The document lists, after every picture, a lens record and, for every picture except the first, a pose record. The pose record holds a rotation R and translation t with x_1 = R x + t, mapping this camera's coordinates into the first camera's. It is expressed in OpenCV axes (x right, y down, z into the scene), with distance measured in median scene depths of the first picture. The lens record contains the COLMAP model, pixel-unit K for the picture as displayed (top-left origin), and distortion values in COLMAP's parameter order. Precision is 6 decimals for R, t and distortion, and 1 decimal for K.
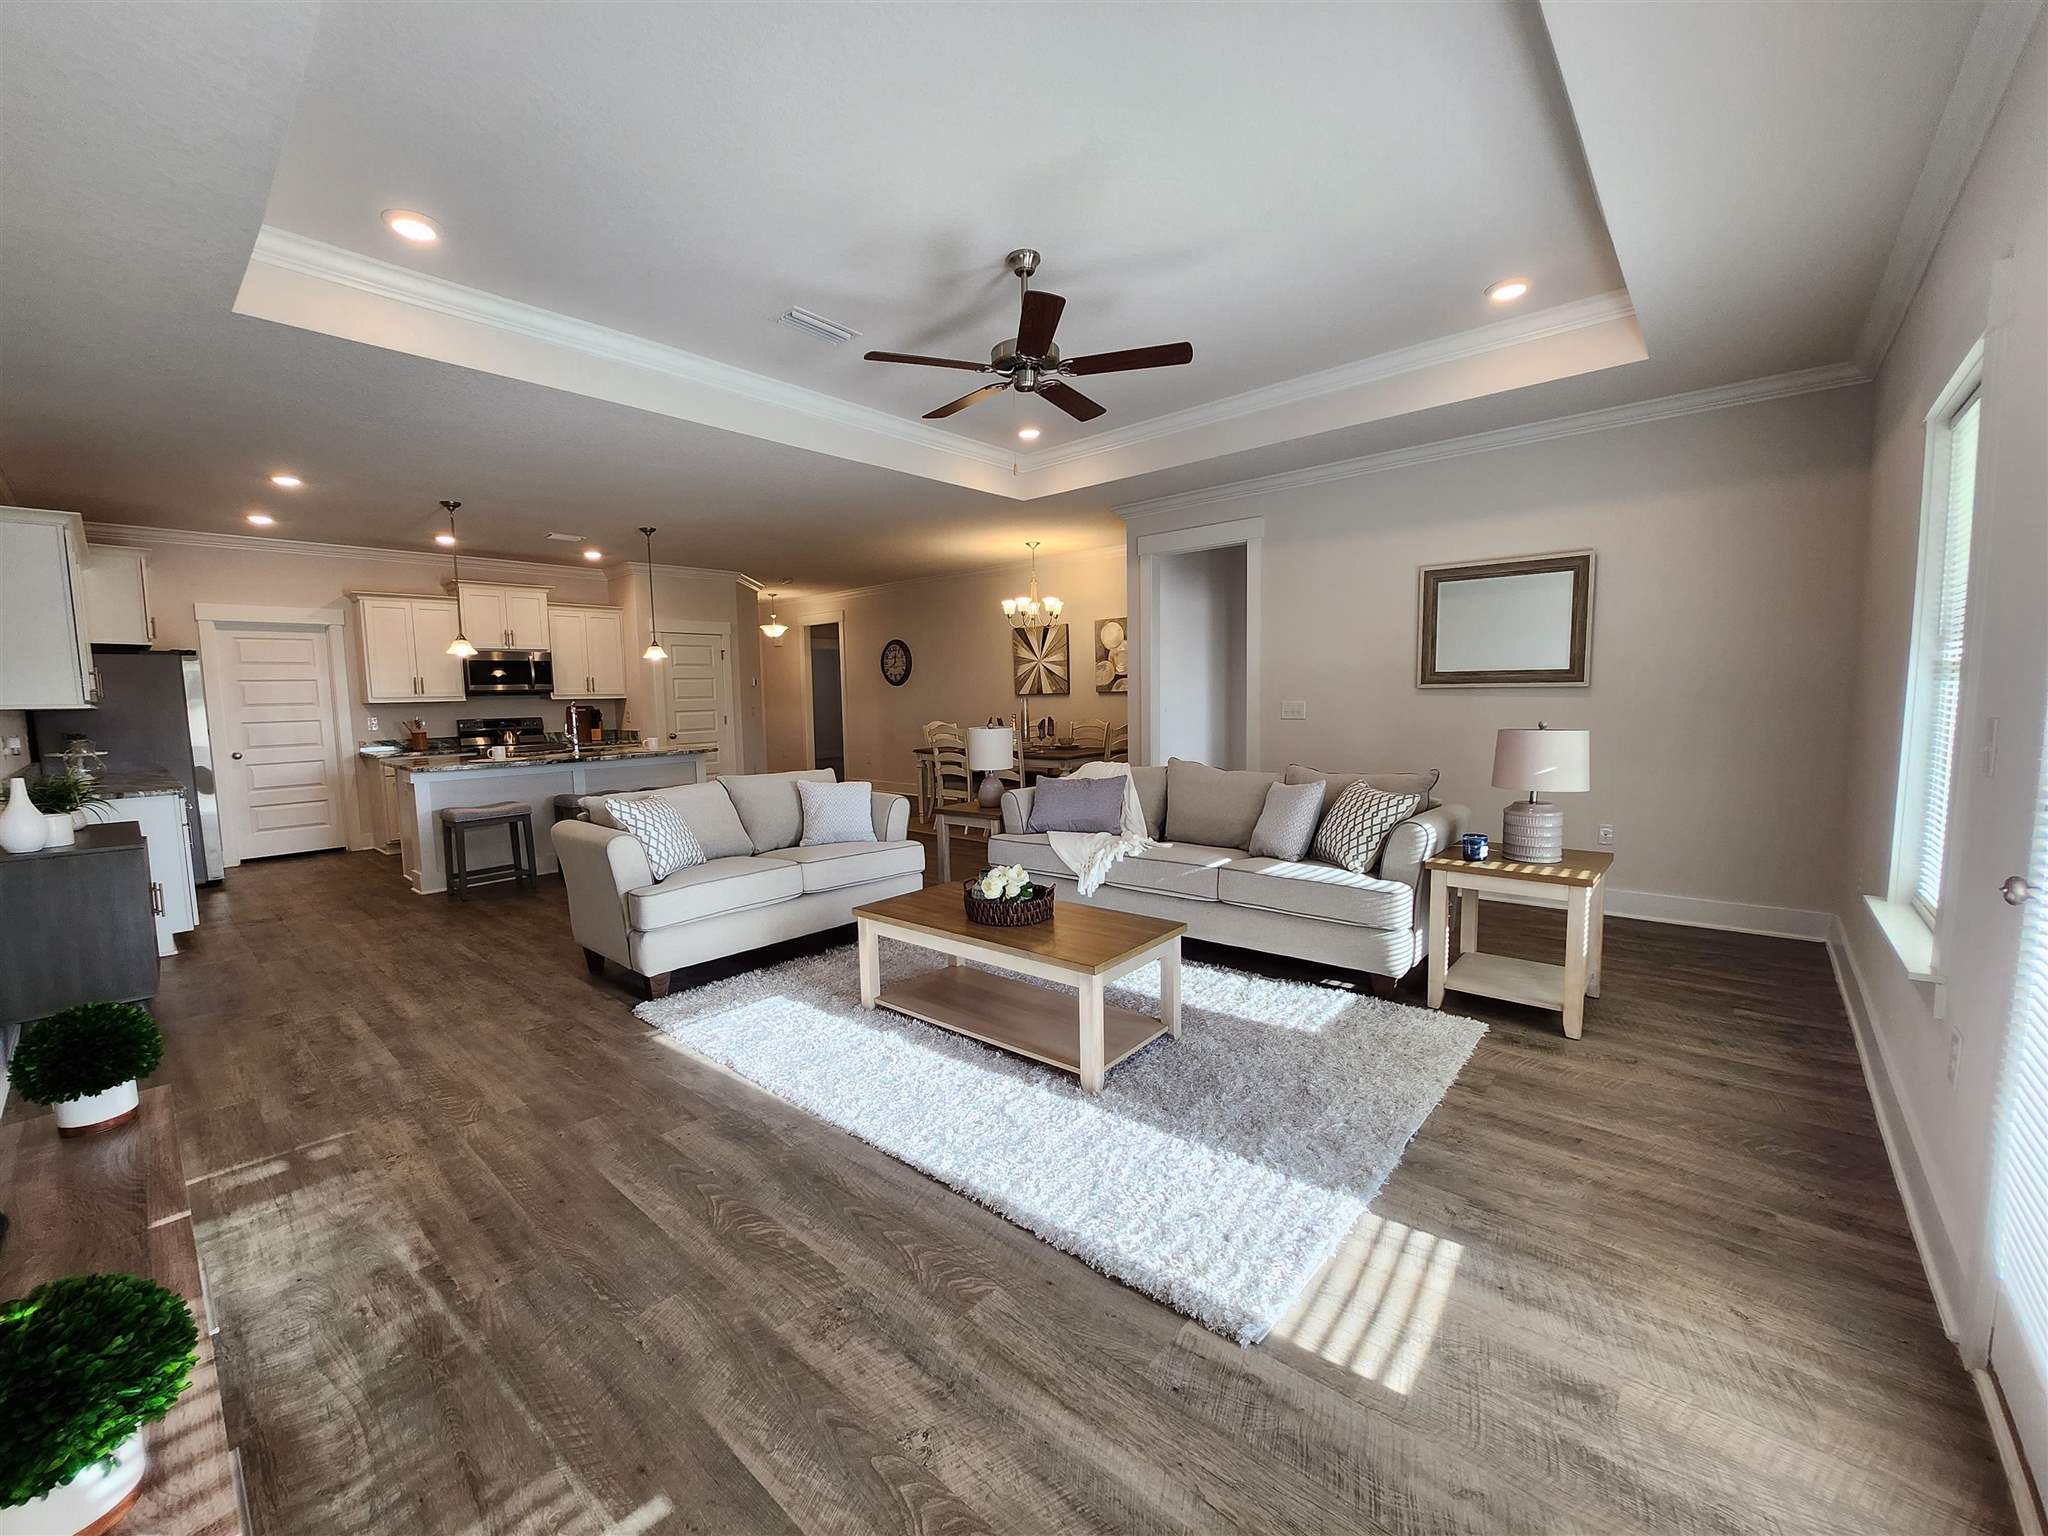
lens RADIAL K [[816.8, 0, 1002.5], [0, 816.8, 771.7], [0, 0, 1]] dist [-0.012083, -0.004162]
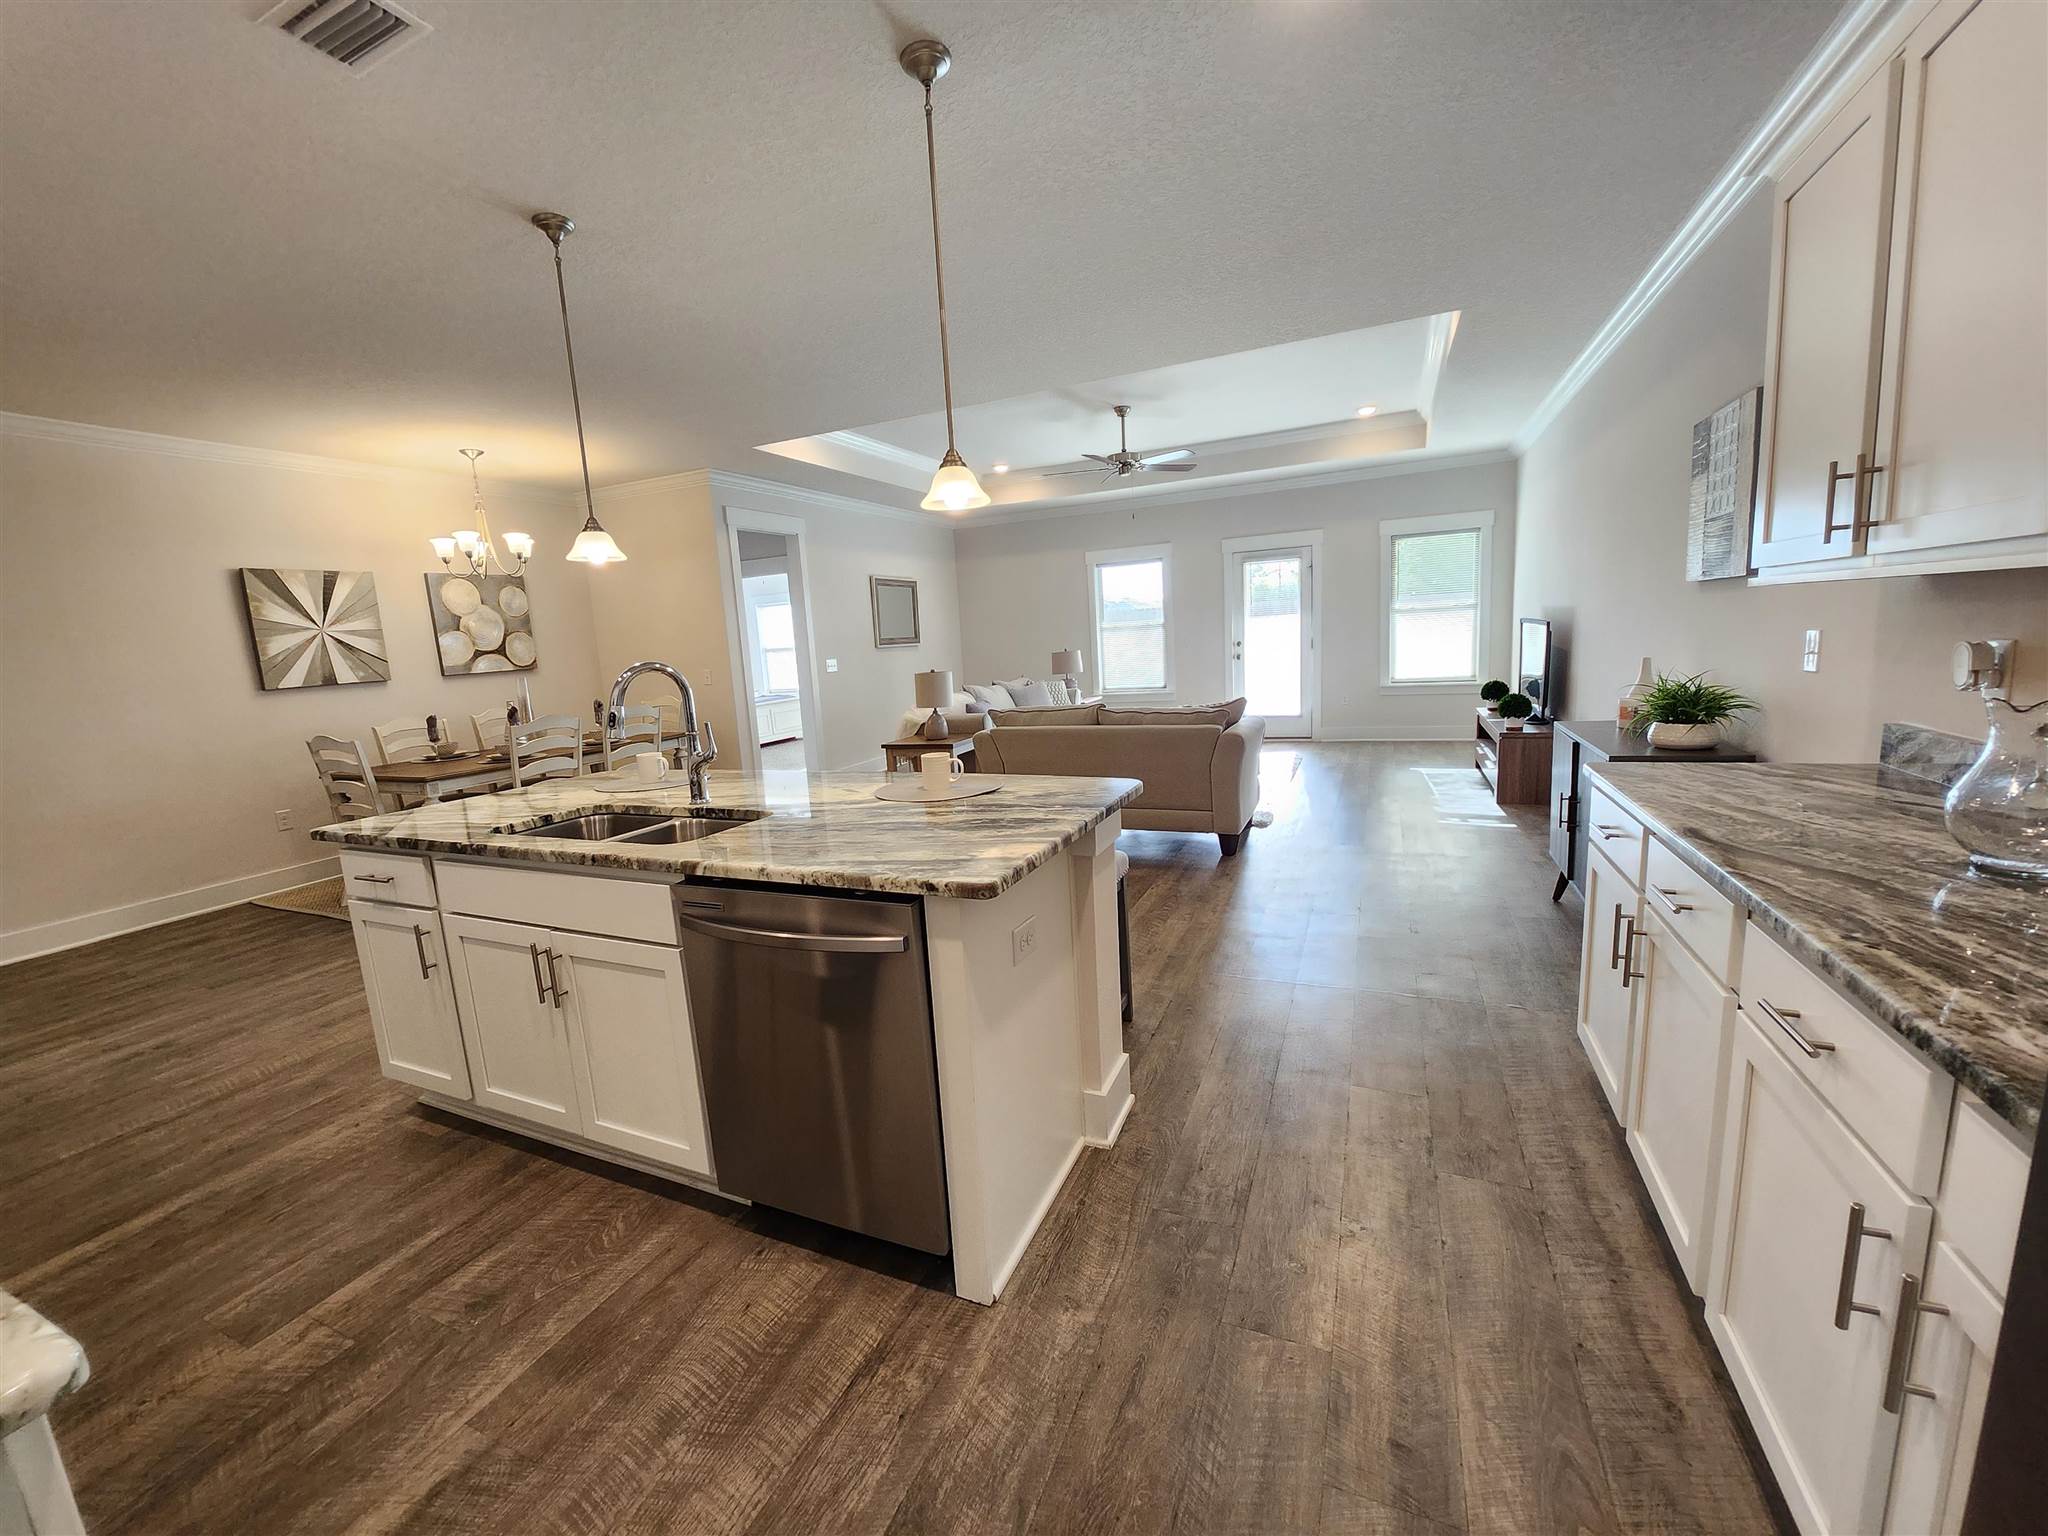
lens RADIAL K [[819.4, 0, 1003.7], [0, 819.4, 771.9], [0, 0, 1]] dist [-0.016812, -0.000144]
pose [[-0.300033, -0.117237, 0.946697, -0.811996], [0.158567, 0.972483, 0.170684, -0.068584], [-0.940658, 0.201326, -0.273187, 0.865829]]
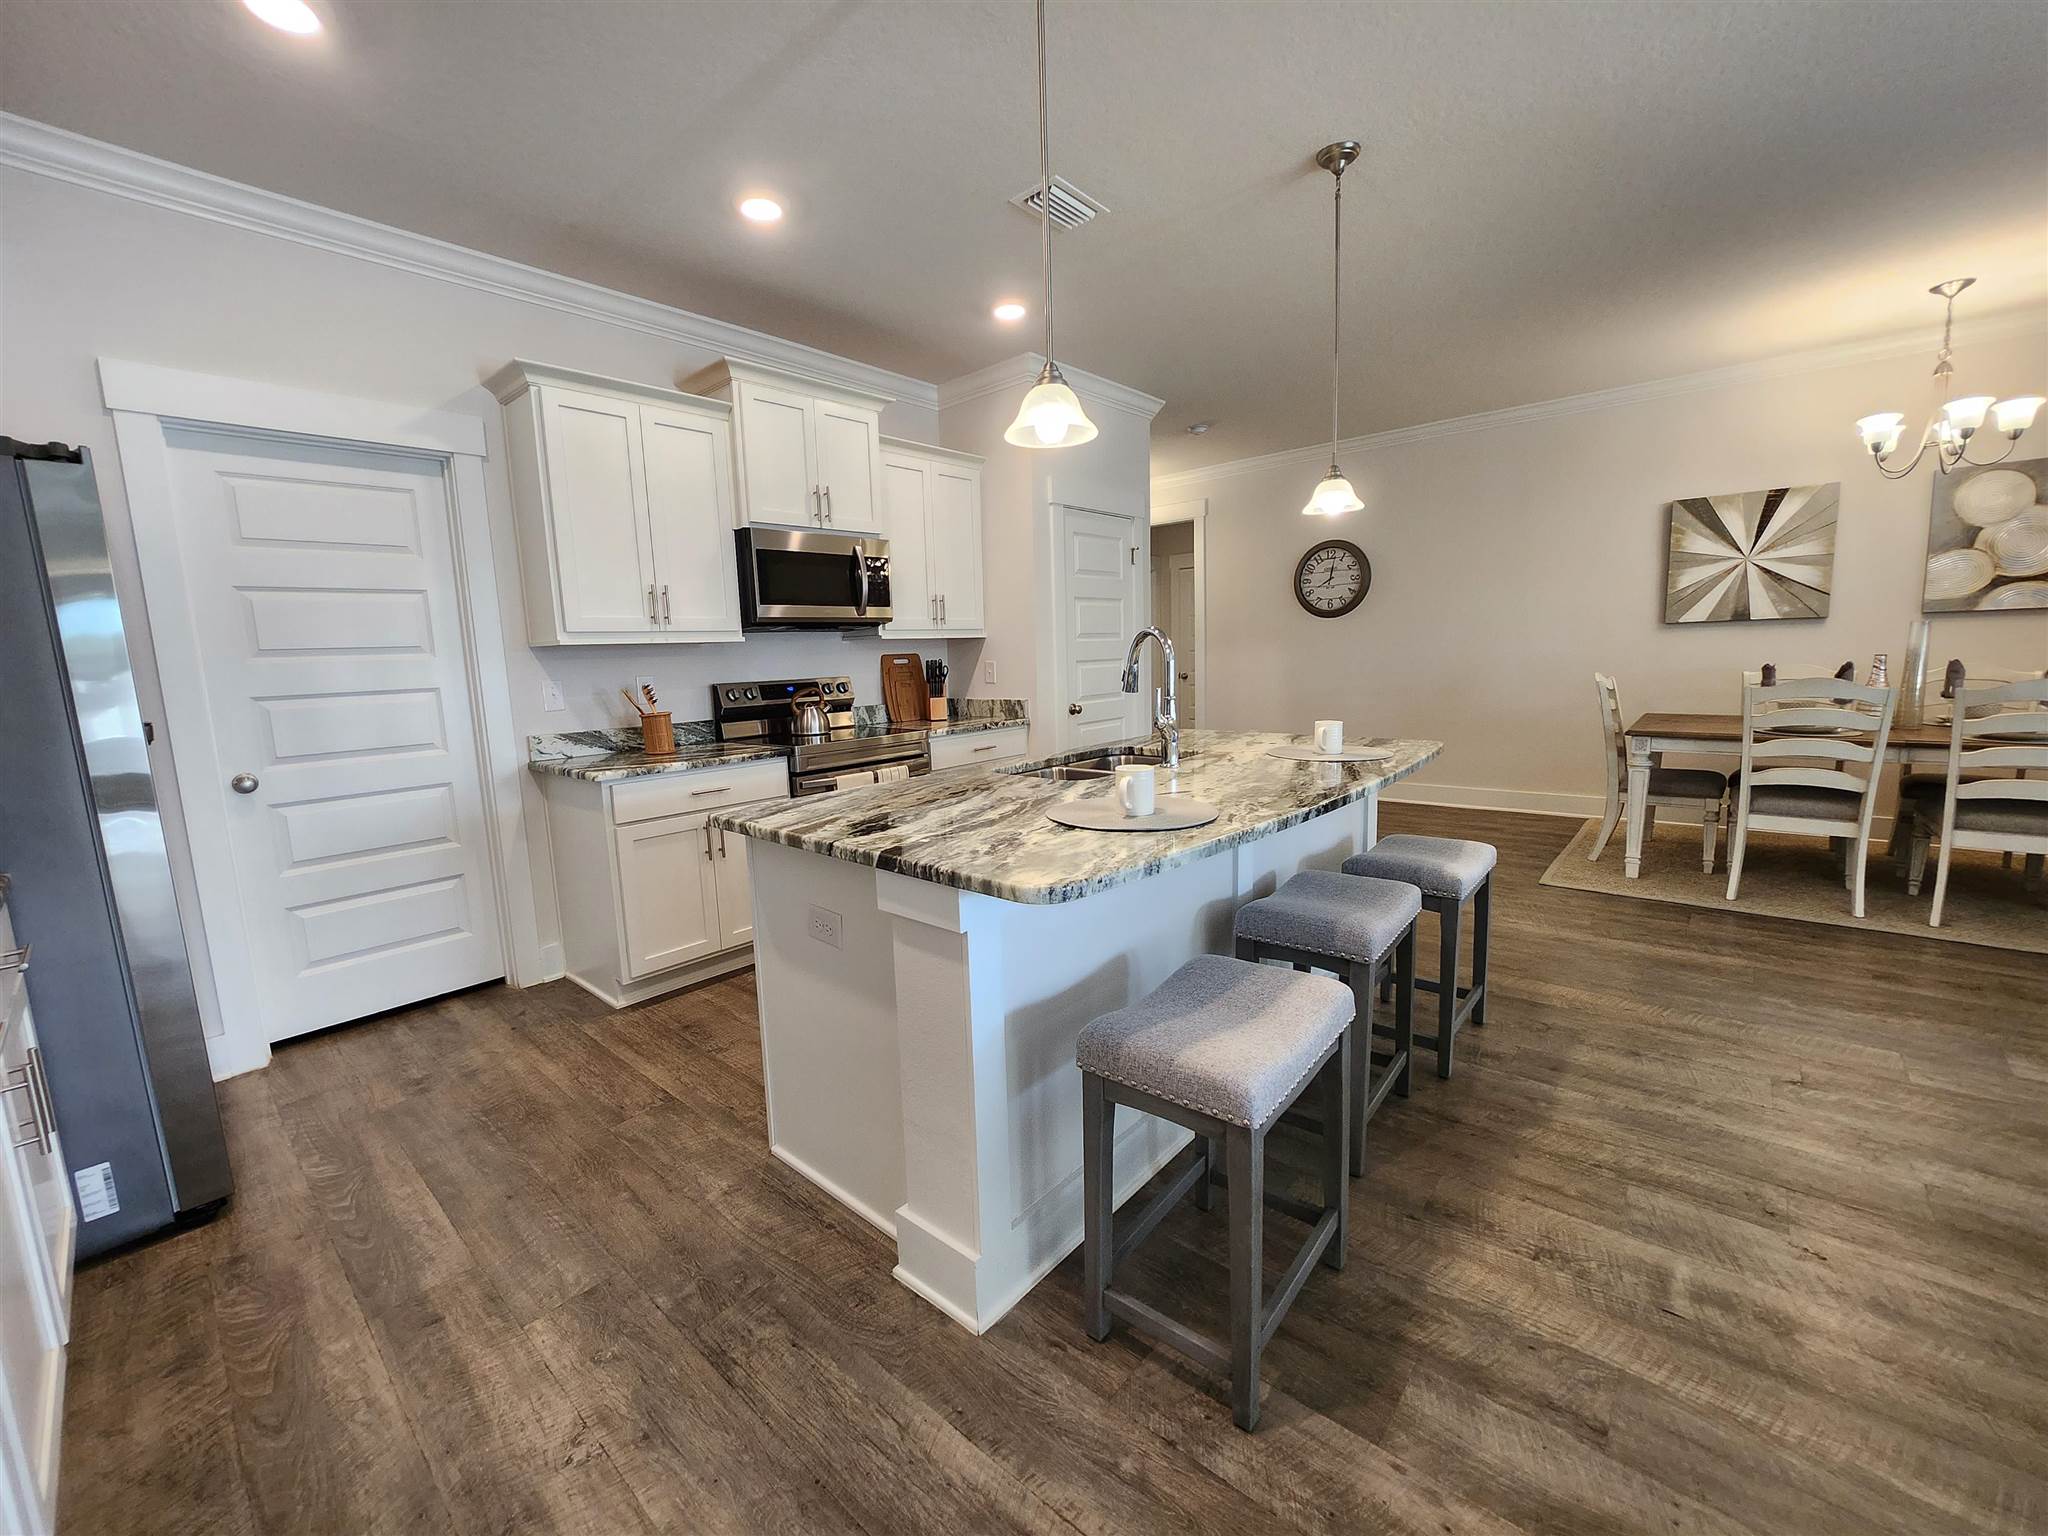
lens RADIAL K [[819.4, 0, 1003.7], [0, 819.4, 771.9], [0, 0, 1]] dist [-0.016812, -0.000144]
pose [[0.999872, -0.015792, -0.002589, -0.535766], [0.015900, 0.998670, 0.049054, -0.035627], [0.001811, -0.049089, 0.998793, 0.561321]]
